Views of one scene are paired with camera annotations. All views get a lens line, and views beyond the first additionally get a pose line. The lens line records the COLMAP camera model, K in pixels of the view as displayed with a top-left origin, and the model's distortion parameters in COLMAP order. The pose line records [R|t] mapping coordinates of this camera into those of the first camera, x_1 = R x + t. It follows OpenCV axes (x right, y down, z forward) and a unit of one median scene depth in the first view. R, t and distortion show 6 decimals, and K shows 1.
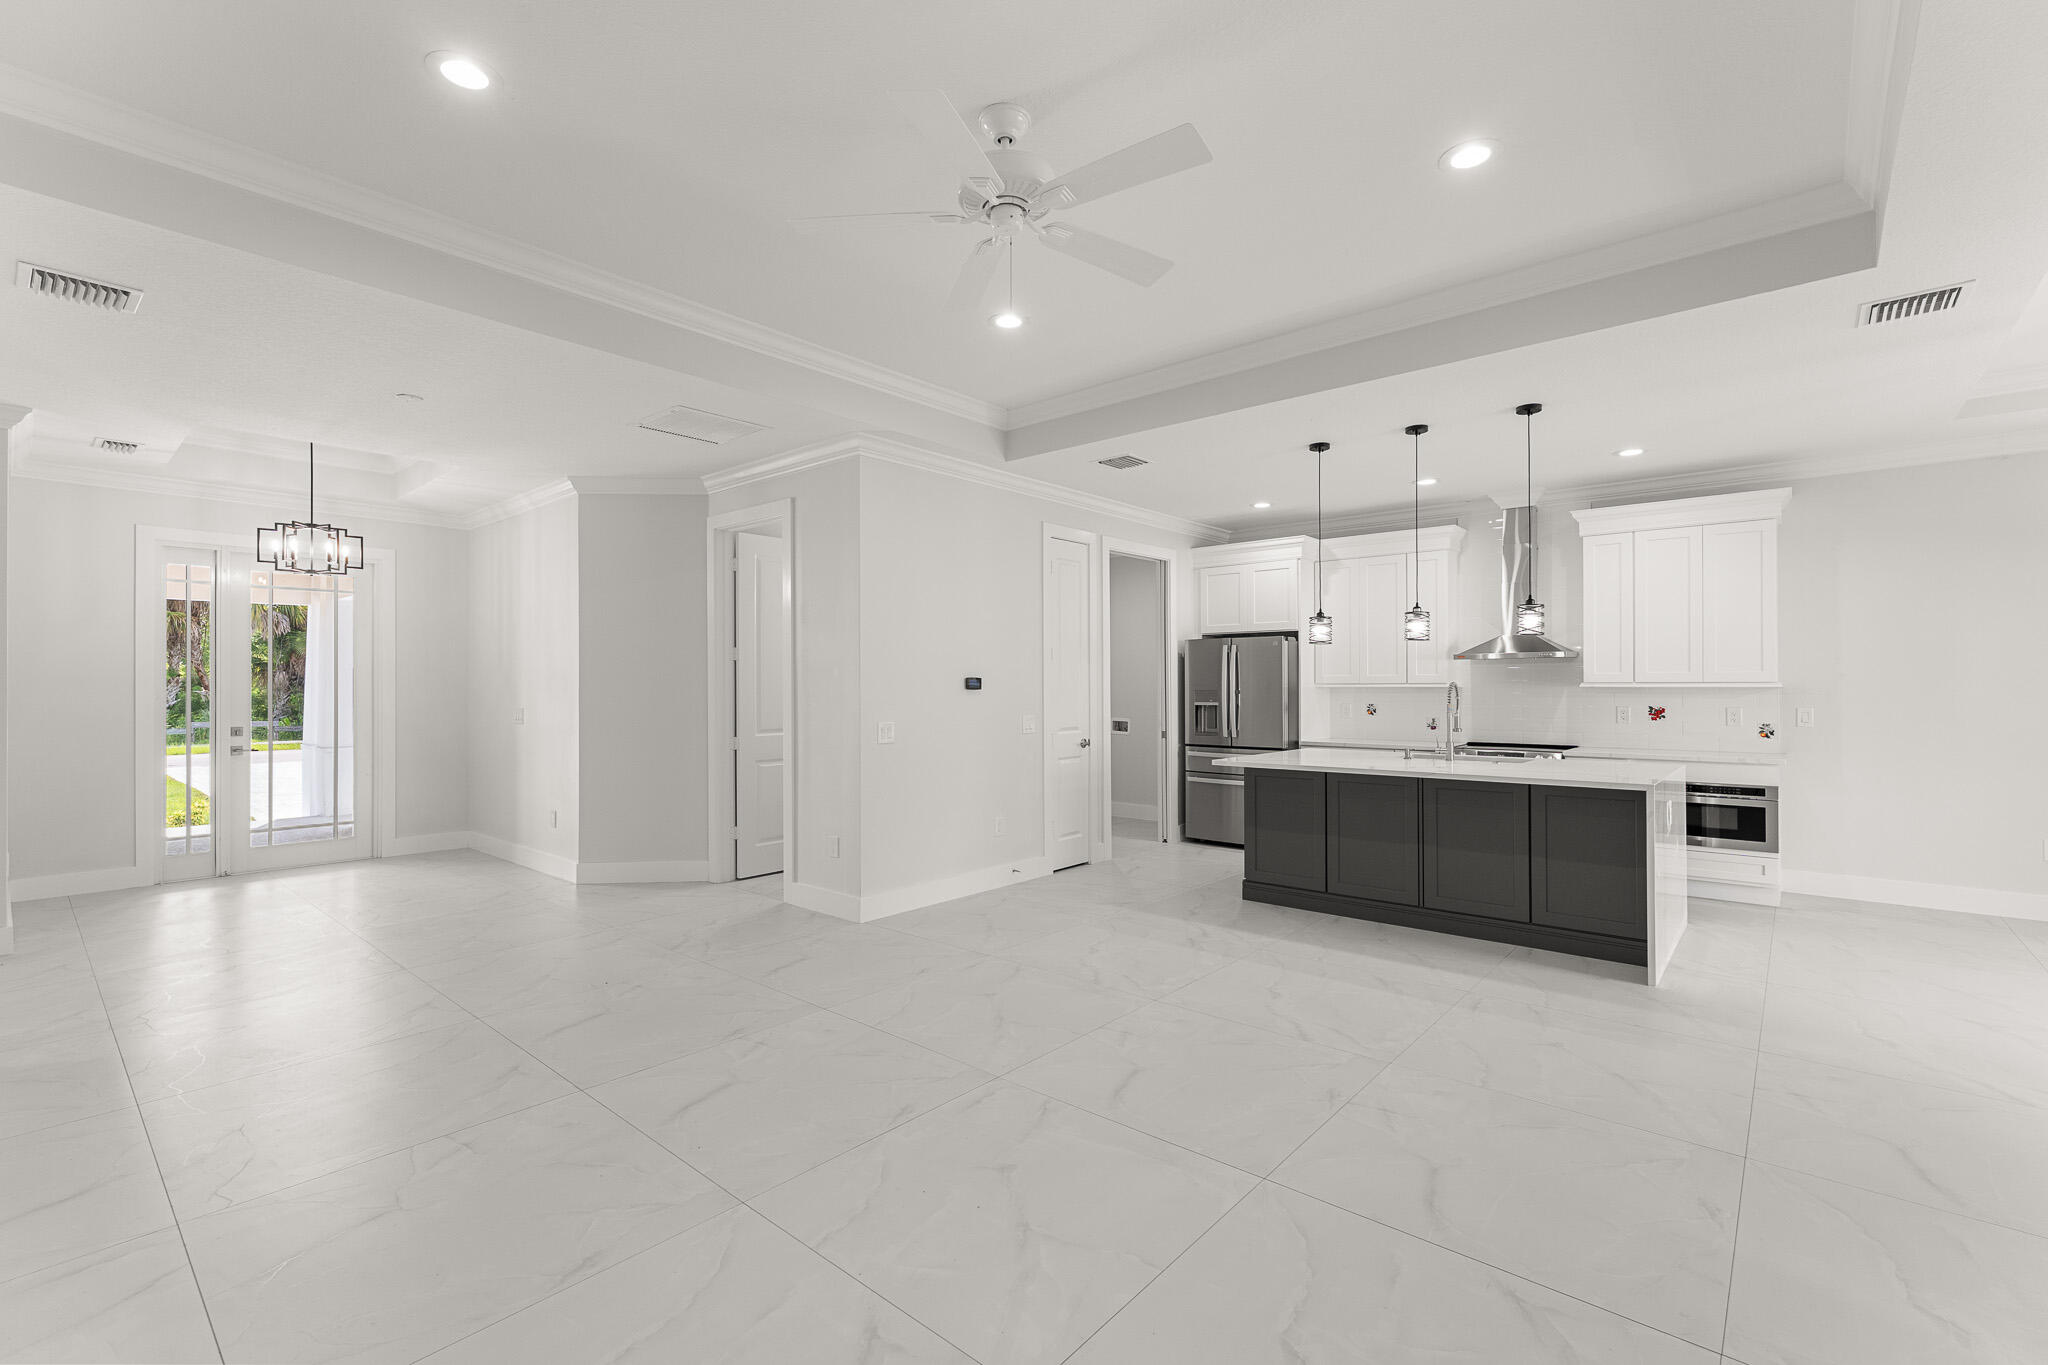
lens RADIAL K [[893.9, 0, 1024.0], [0, 893.9, 682.5], [0, 0, 1]] dist [0.000935, 0.000245]
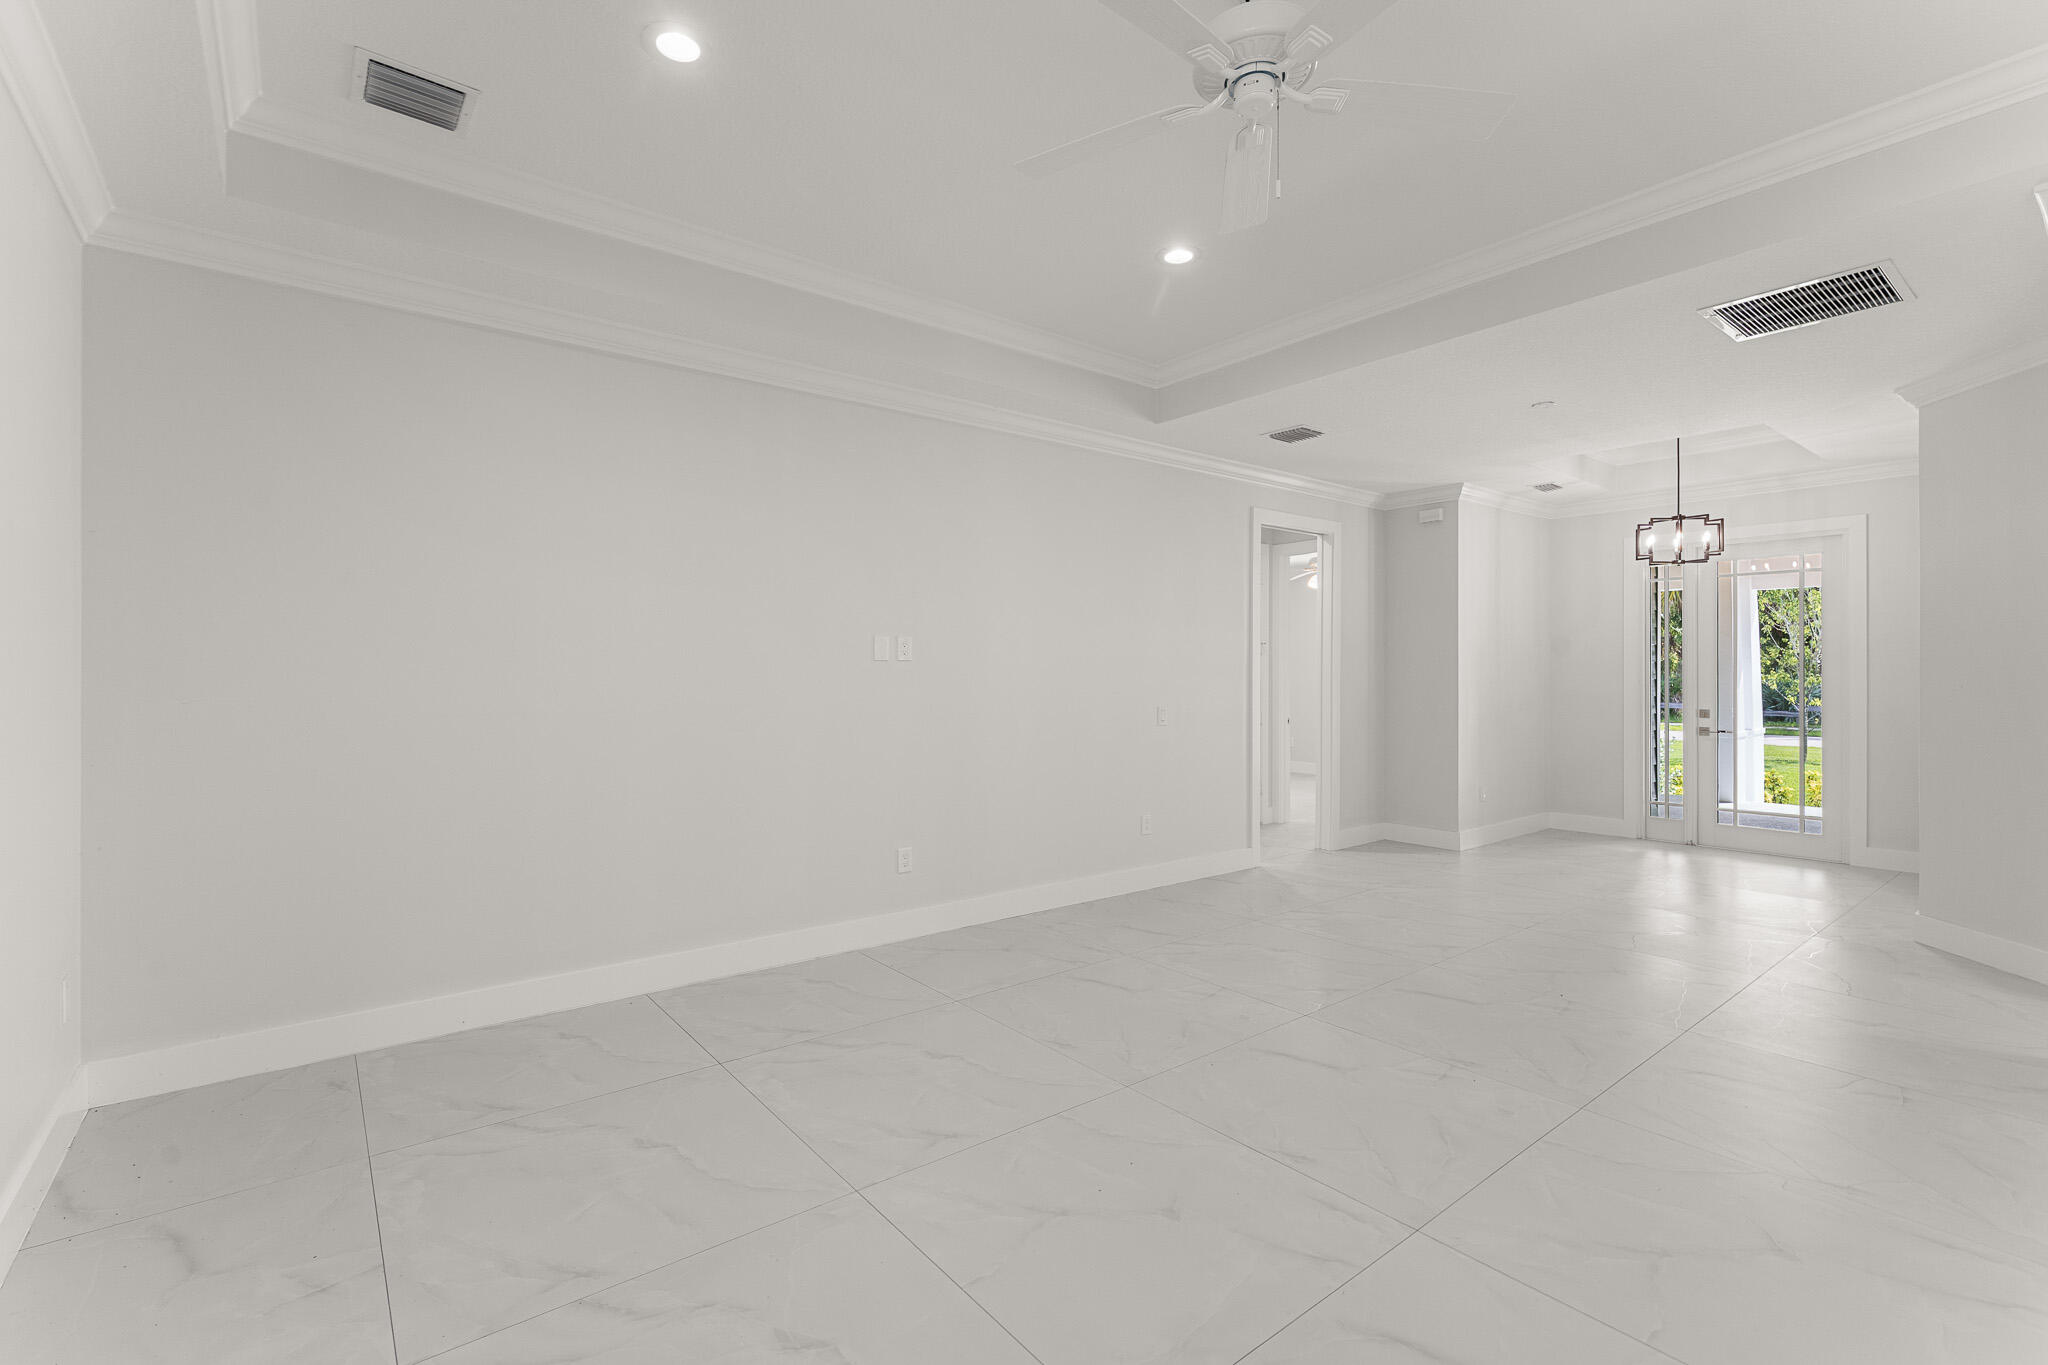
lens RADIAL K [[905.3, 0, 1021.9], [0, 905.3, 671.5], [0, 0, 1]] dist [0.002374, 0.000546]
pose [[-0.184913, -0.000570, -0.982755, 0.363922], [0.005962, 0.999981, -0.001702, 0.001347], [0.982737, -0.006173, -0.184906, 0.416881]]
